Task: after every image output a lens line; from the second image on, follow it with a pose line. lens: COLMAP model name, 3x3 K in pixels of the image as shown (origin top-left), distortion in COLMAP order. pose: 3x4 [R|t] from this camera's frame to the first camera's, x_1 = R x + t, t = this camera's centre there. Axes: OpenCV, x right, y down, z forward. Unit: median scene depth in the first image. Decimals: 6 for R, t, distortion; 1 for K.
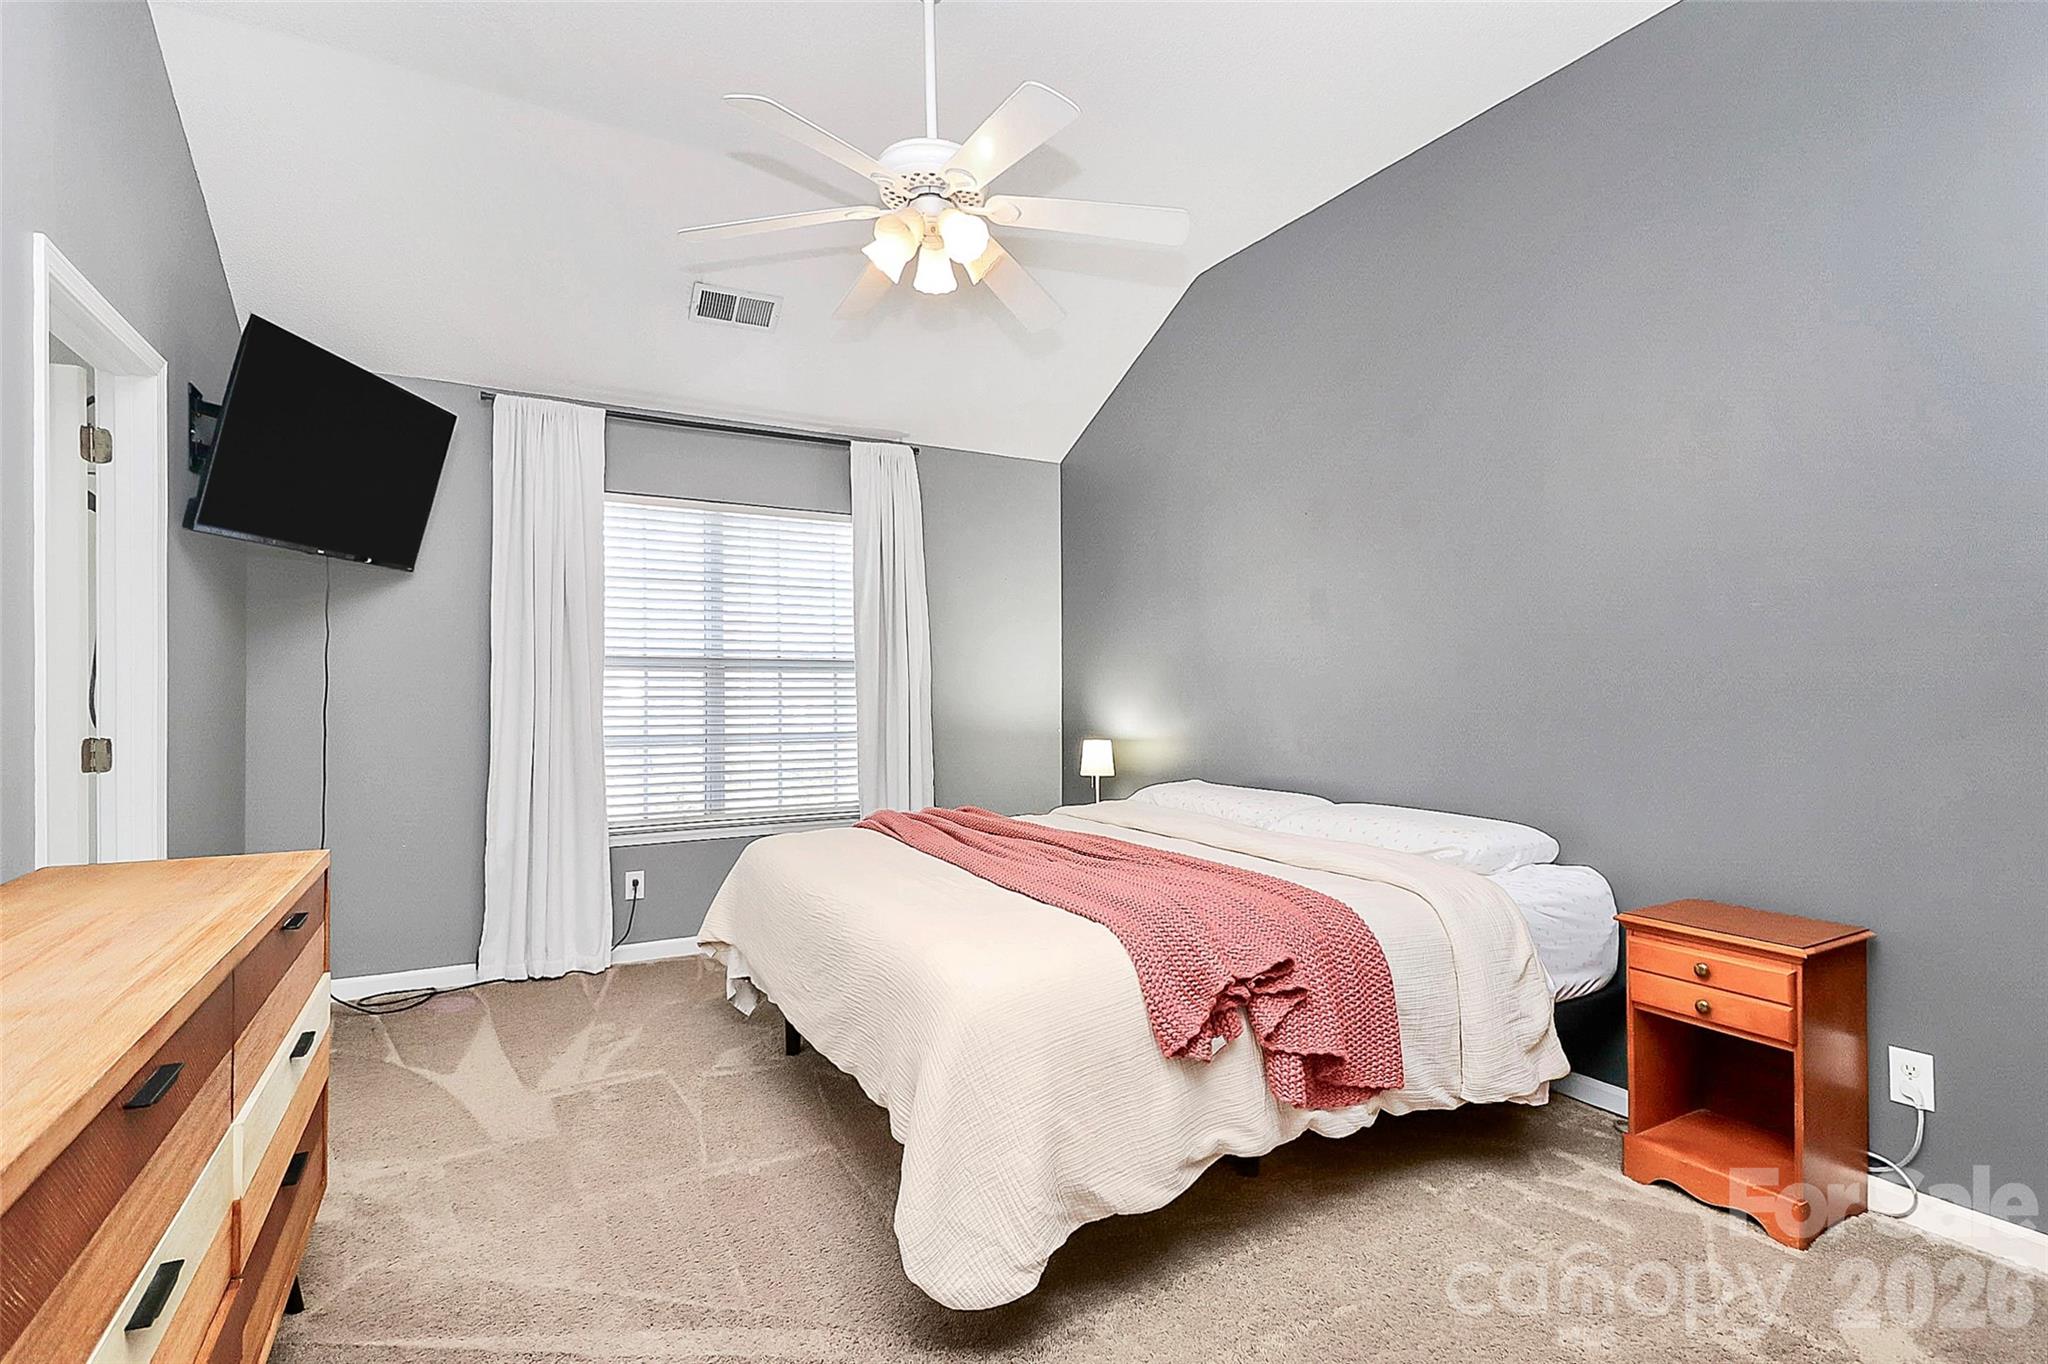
lens RADIAL K [[965.8, 0, 1019.2], [0, 965.8, 692.8], [0, 0, 1]] dist [0.017194, 0.000262]
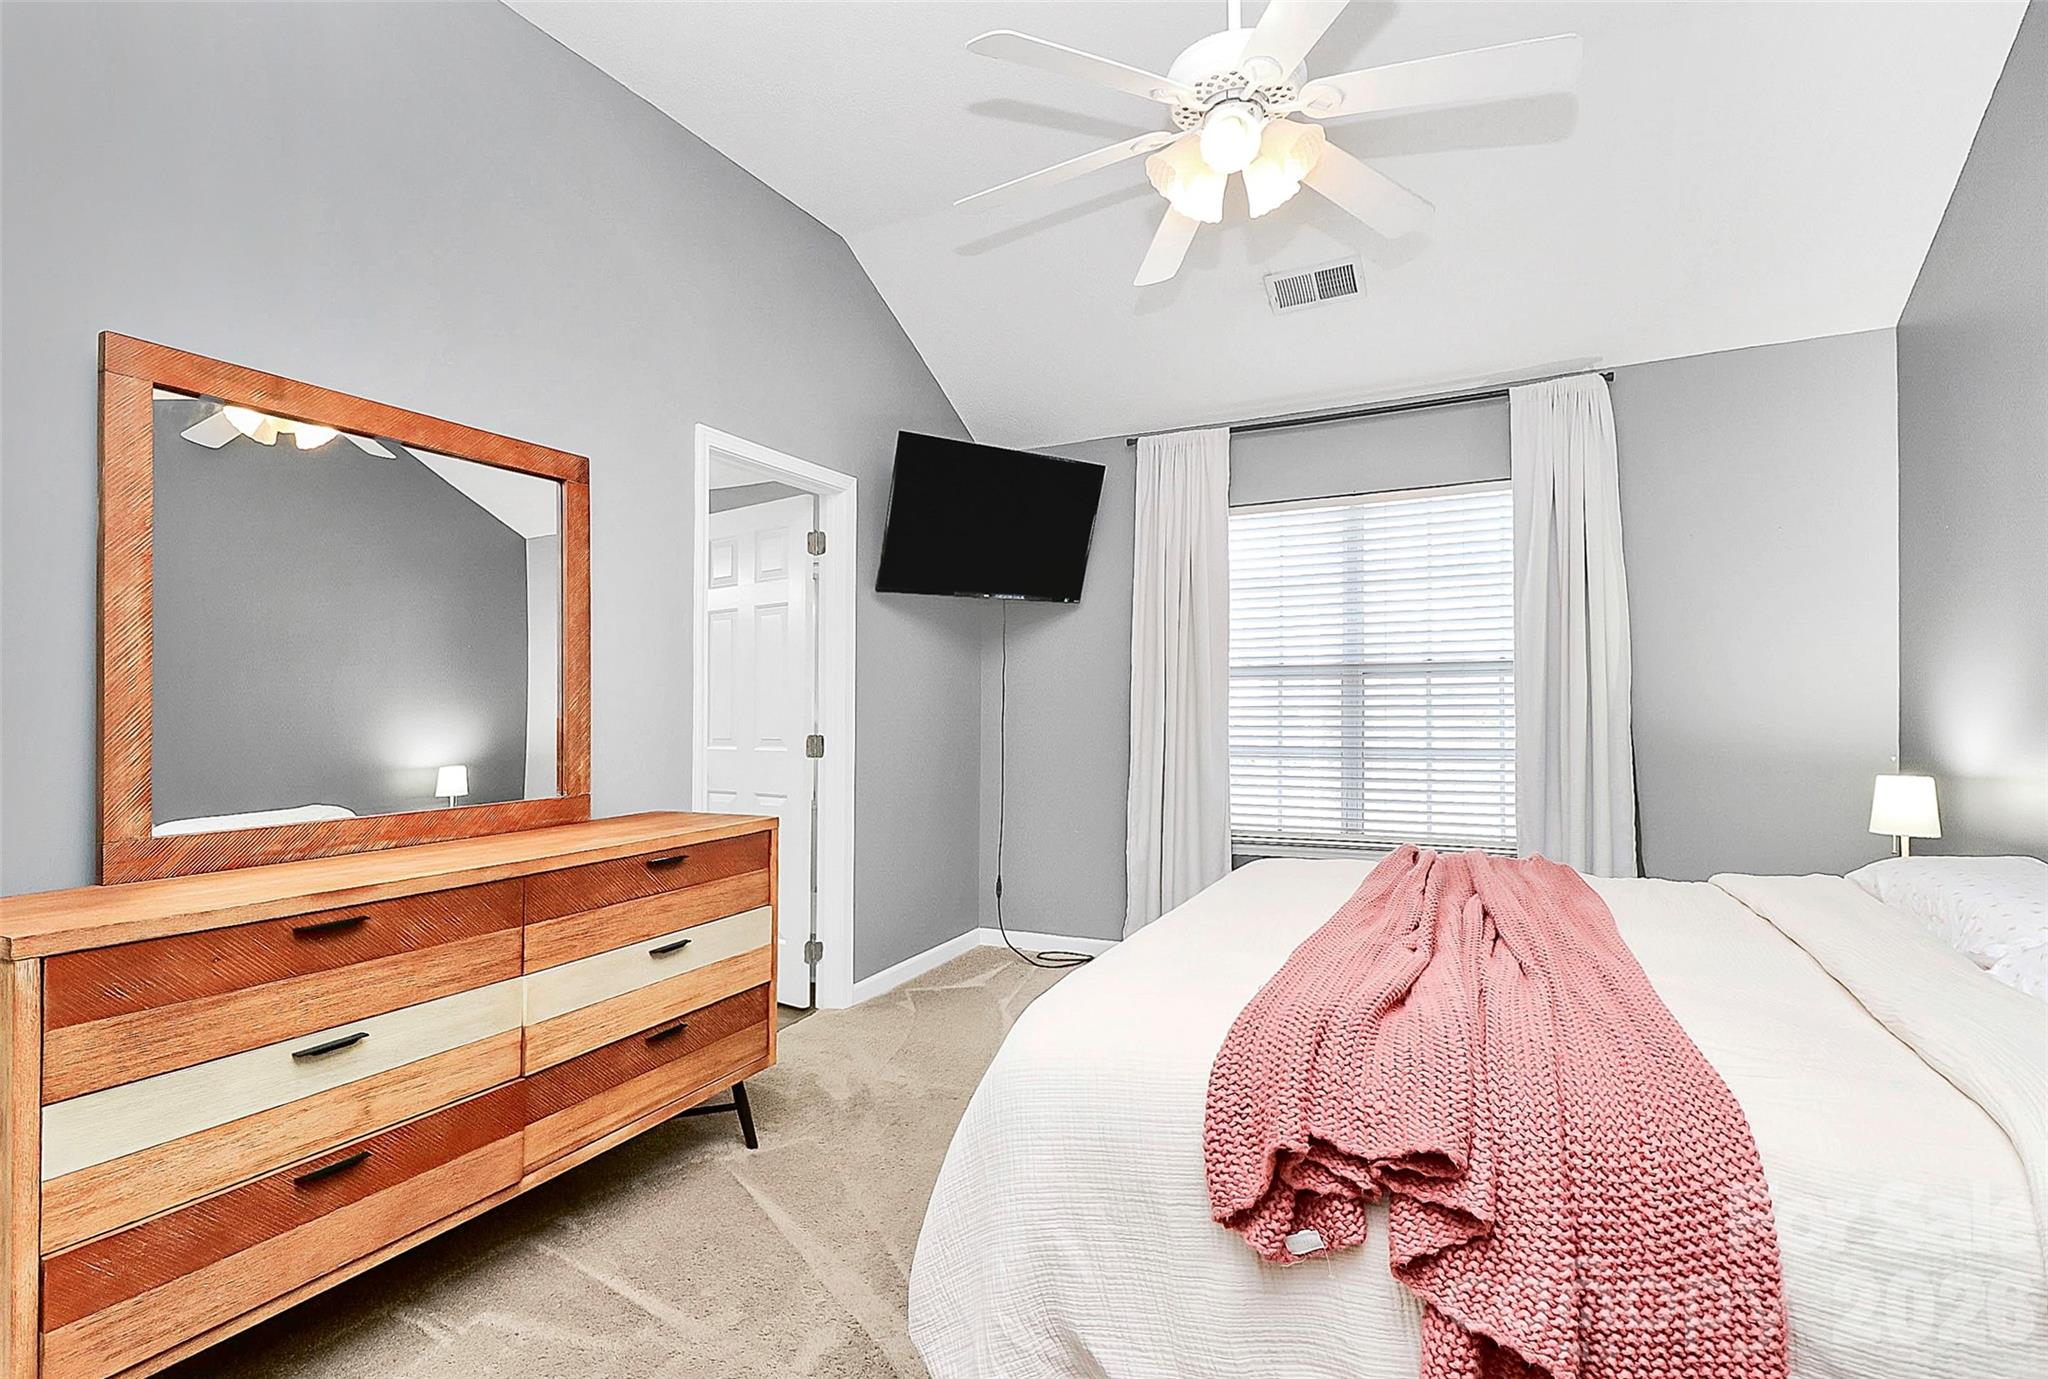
lens RADIAL K [[989.6, 0, 1025.3], [0, 989.6, 692.2], [0, 0, 1]] dist [0.003796, -0.000158]
pose [[0.580914, -0.018042, -0.813765, 0.294407], [0.006653, 0.999826, -0.017417, 0.005382], [0.813938, 0.004704, 0.580933, 0.218045]]
